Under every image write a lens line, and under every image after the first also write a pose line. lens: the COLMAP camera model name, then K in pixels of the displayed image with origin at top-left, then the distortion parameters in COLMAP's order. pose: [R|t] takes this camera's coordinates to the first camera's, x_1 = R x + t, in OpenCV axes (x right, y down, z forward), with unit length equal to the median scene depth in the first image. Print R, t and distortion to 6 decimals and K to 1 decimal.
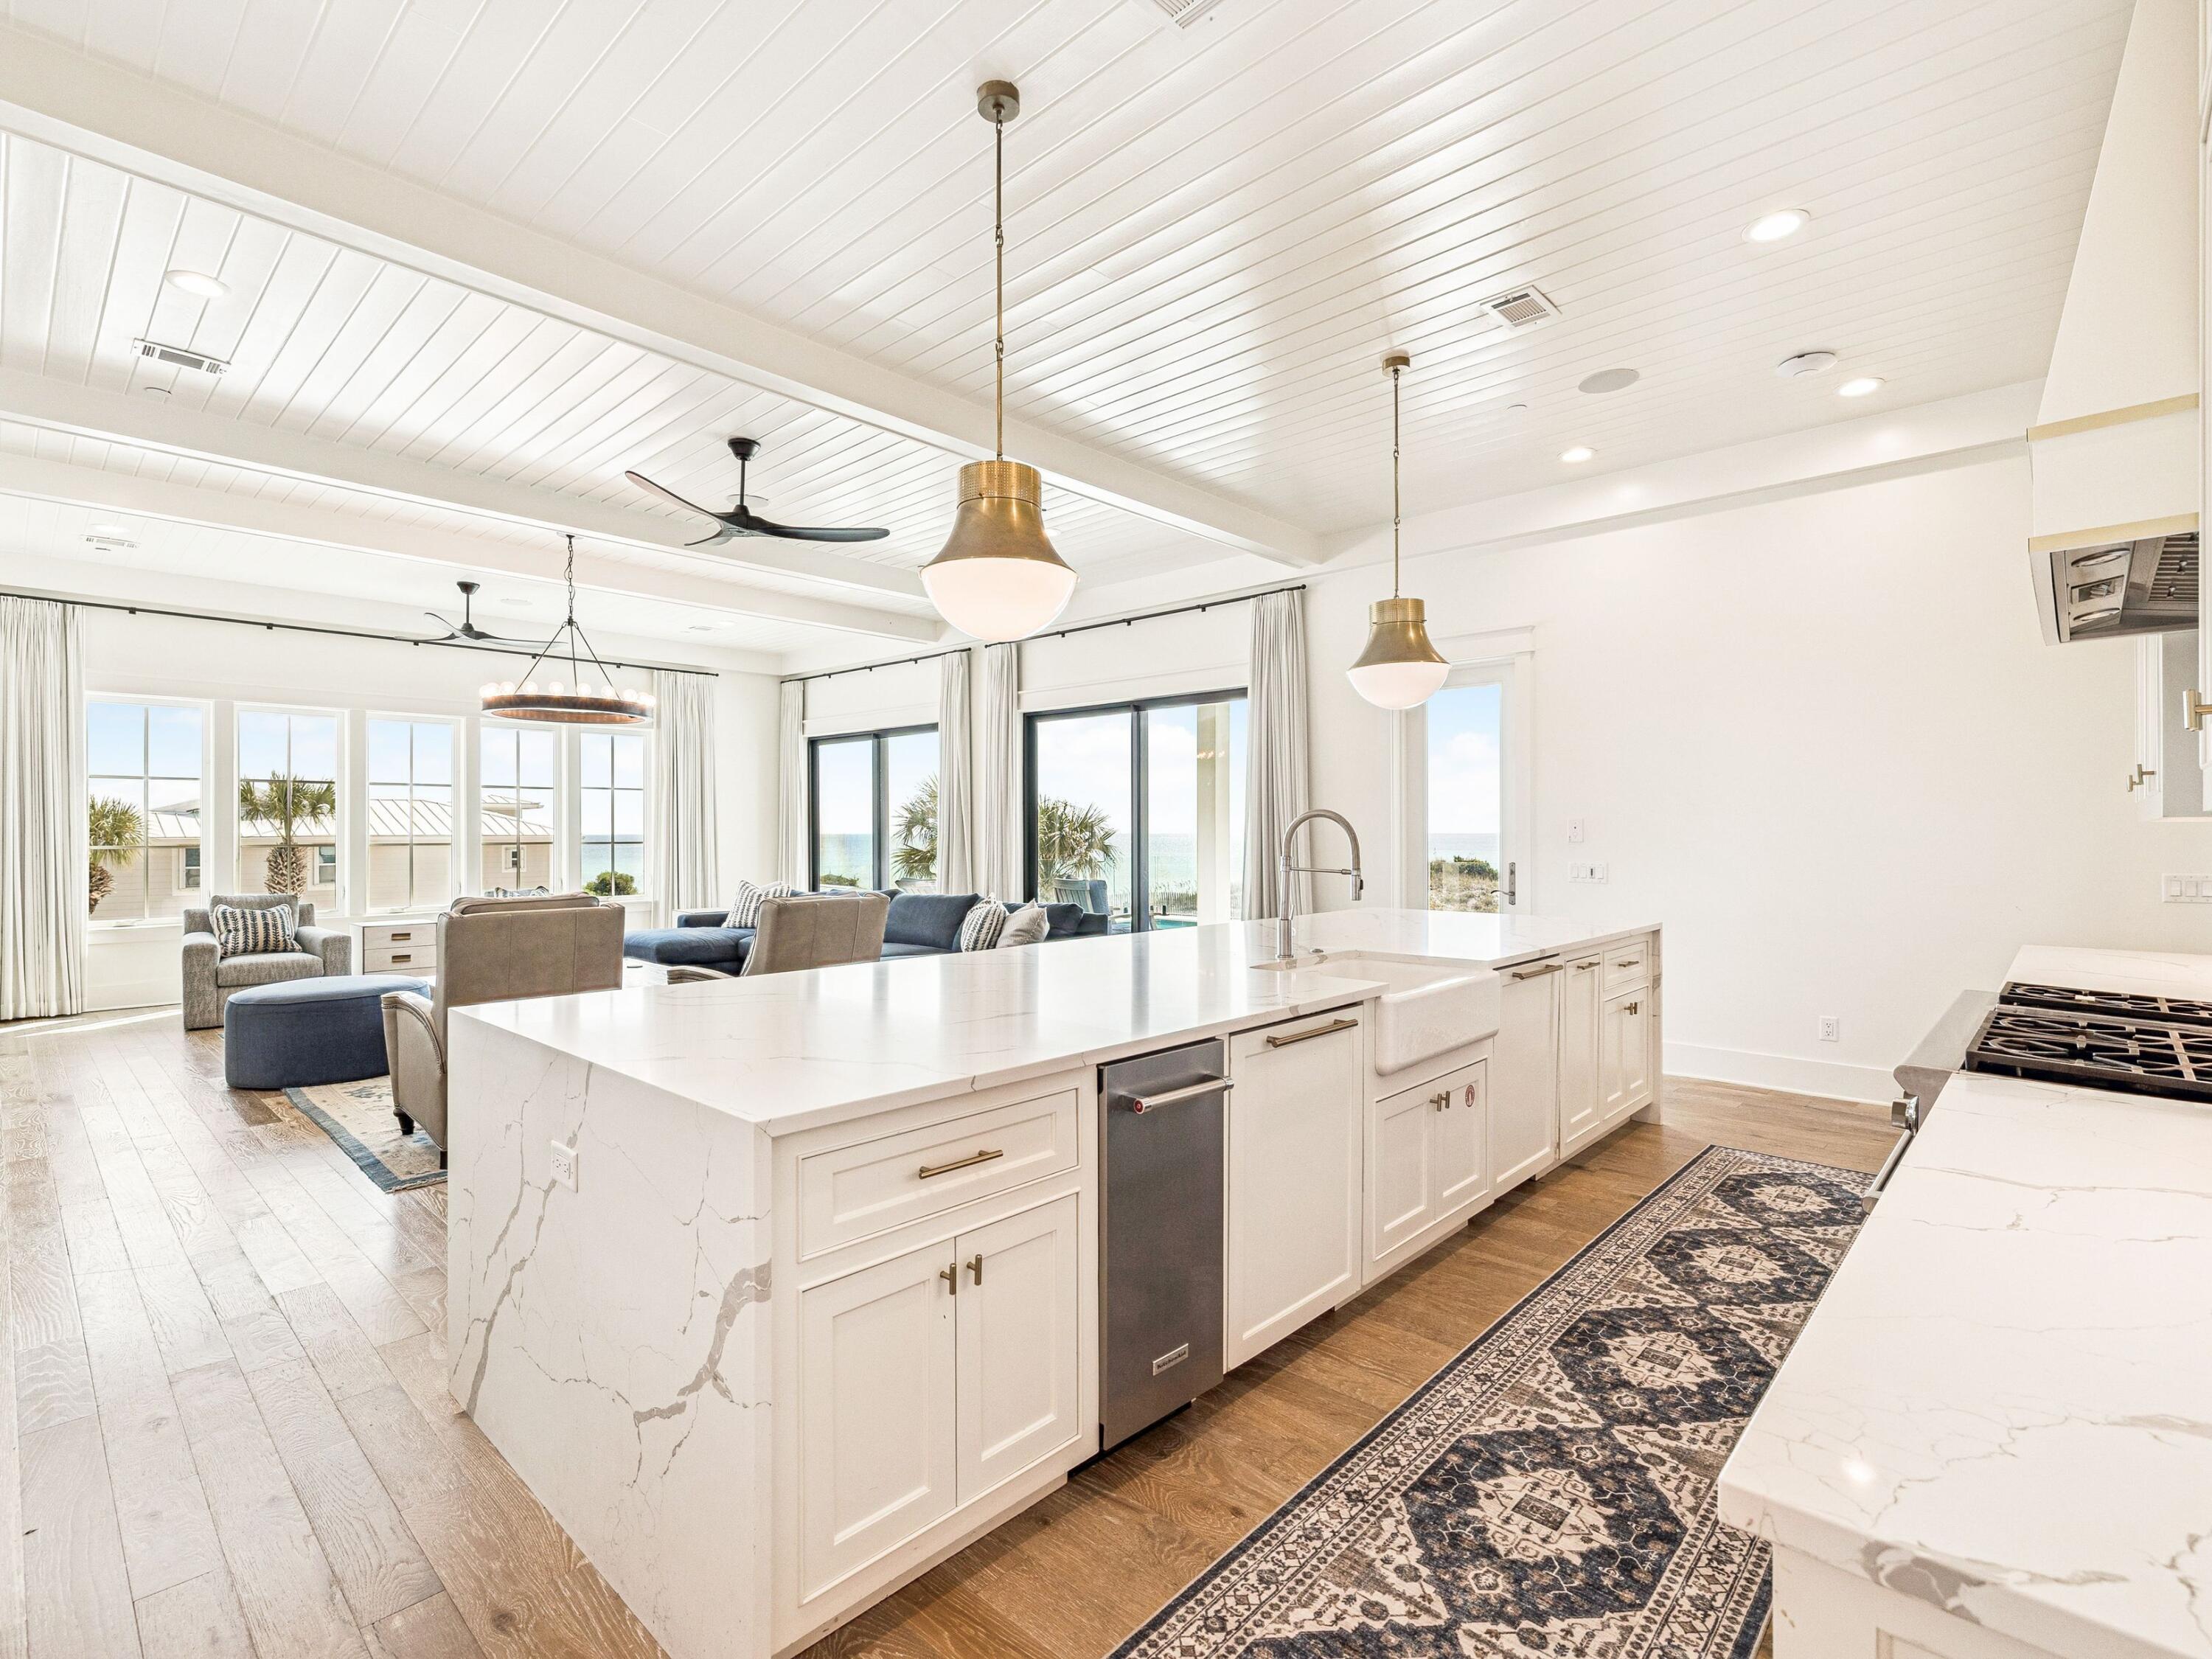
lens RADIAL K [[1048.3, 0, 1096.4], [0, 1048.3, 825.7], [0, 0, 1]] dist [0.004321, 0.000131]
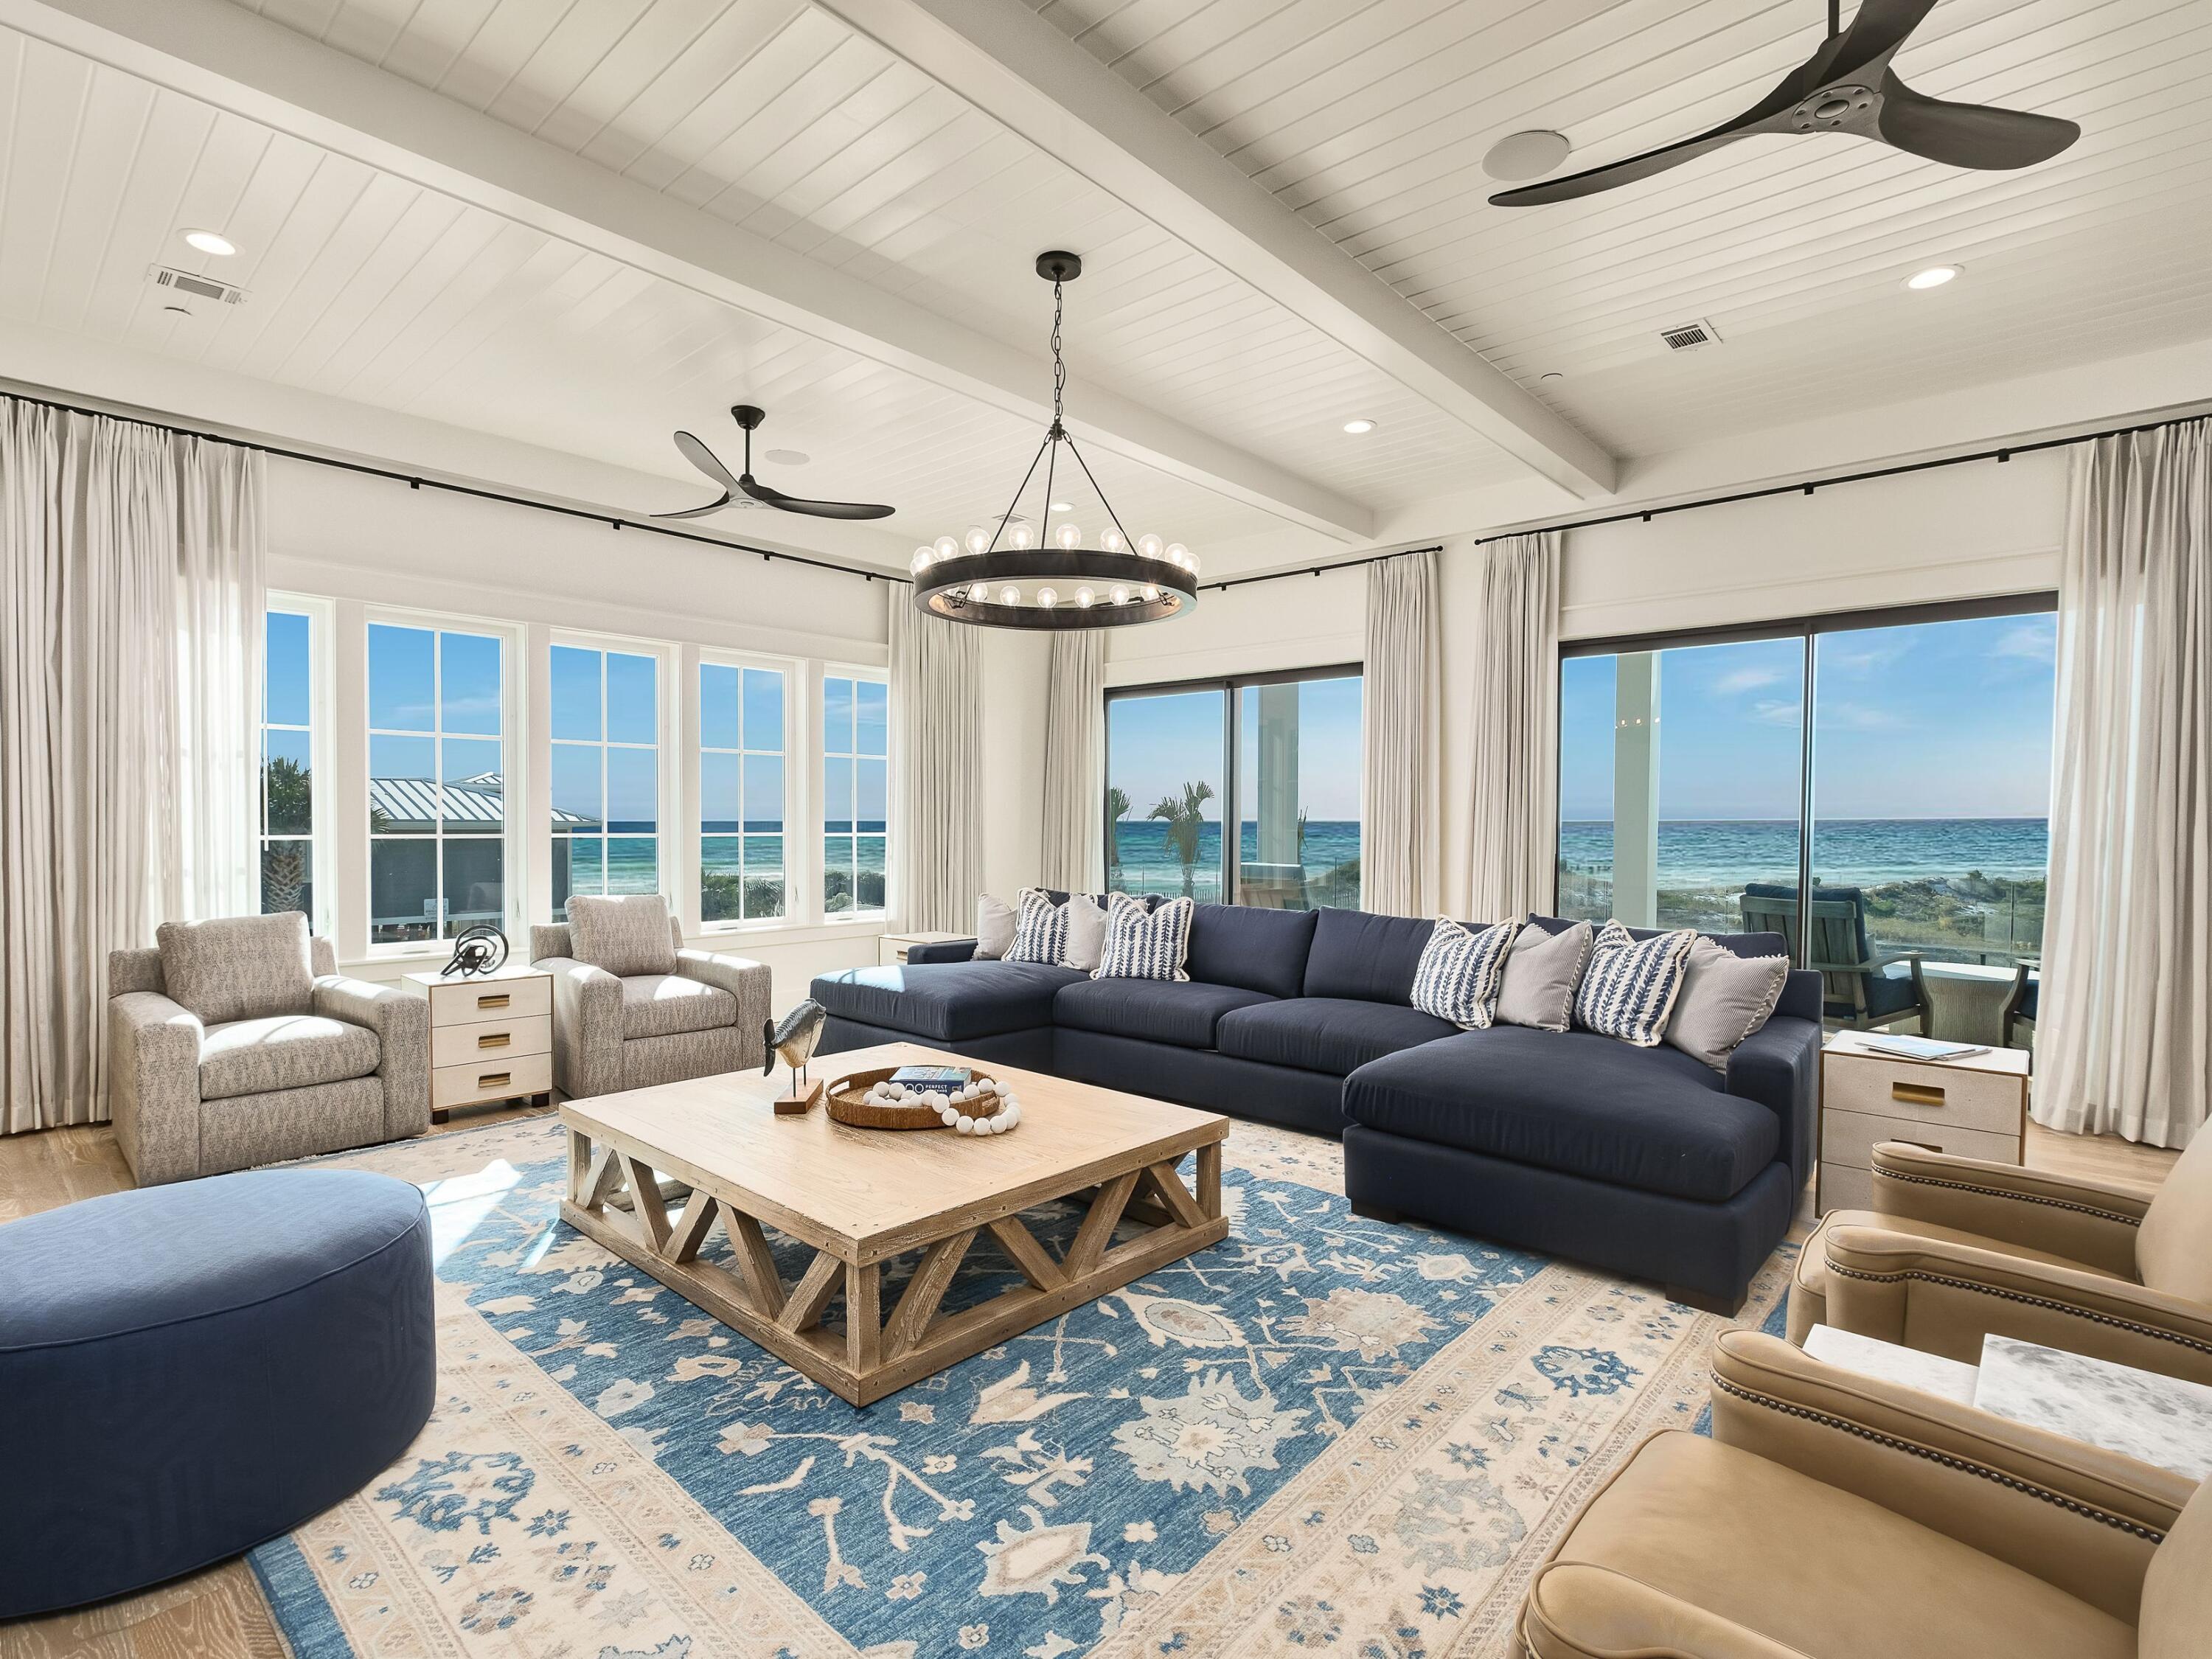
lens RADIAL K [[1085.2, 0, 1106.0], [0, 1085.2, 829.5], [0, 0, 1]] dist [-0.028329, -0.000050]
pose [[0.999957, 0.008787, 0.002809, -0.091691], [-0.008828, 0.999850, 0.014884, -0.000278], [-0.002678, -0.014908, 0.999885, 0.088906]]
